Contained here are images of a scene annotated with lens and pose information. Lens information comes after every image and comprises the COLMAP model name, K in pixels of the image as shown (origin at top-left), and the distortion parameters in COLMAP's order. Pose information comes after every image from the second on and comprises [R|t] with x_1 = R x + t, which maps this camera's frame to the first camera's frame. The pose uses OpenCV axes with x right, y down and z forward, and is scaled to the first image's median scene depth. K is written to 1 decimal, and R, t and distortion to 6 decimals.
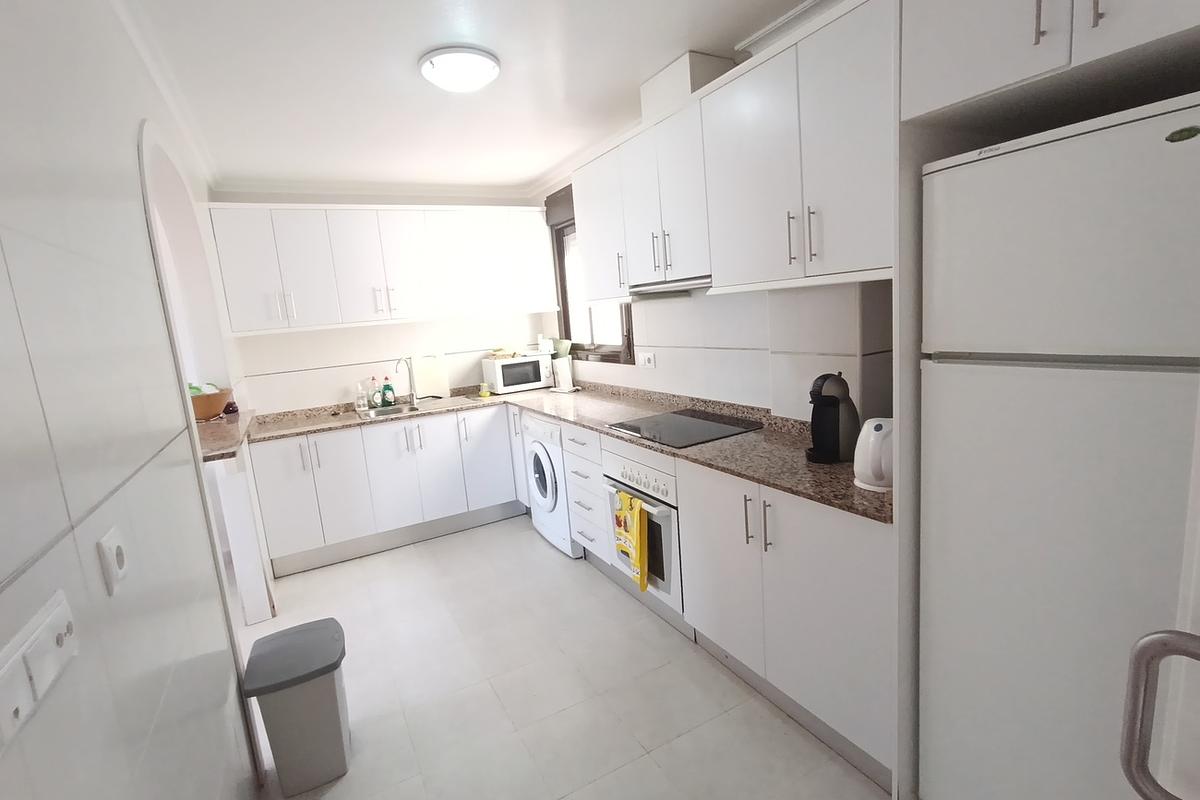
lens RADIAL K [[547.3, 0, 594.6], [0, 547.3, 398.0], [0, 0, 1]] dist [-0.050652, 0.035574]
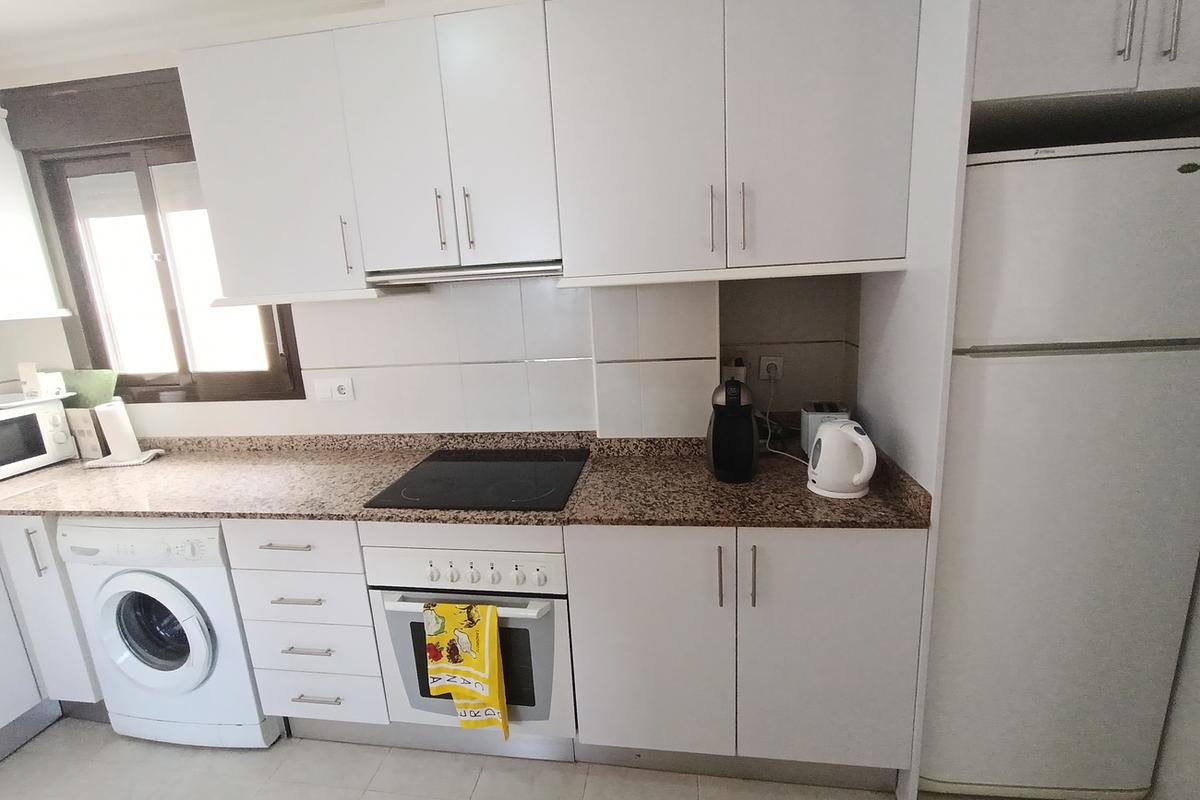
lens RADIAL K [[548.9, 0, 592.0], [0, 548.9, 394.7], [0, 0, 1]] dist [-0.033030, 0.020323]
pose [[0.611904, -0.116206, 0.782349, -0.208481], [0.131934, 0.990286, 0.043902, -0.046546], [-0.779851, 0.076355, 0.621291, 0.323248]]
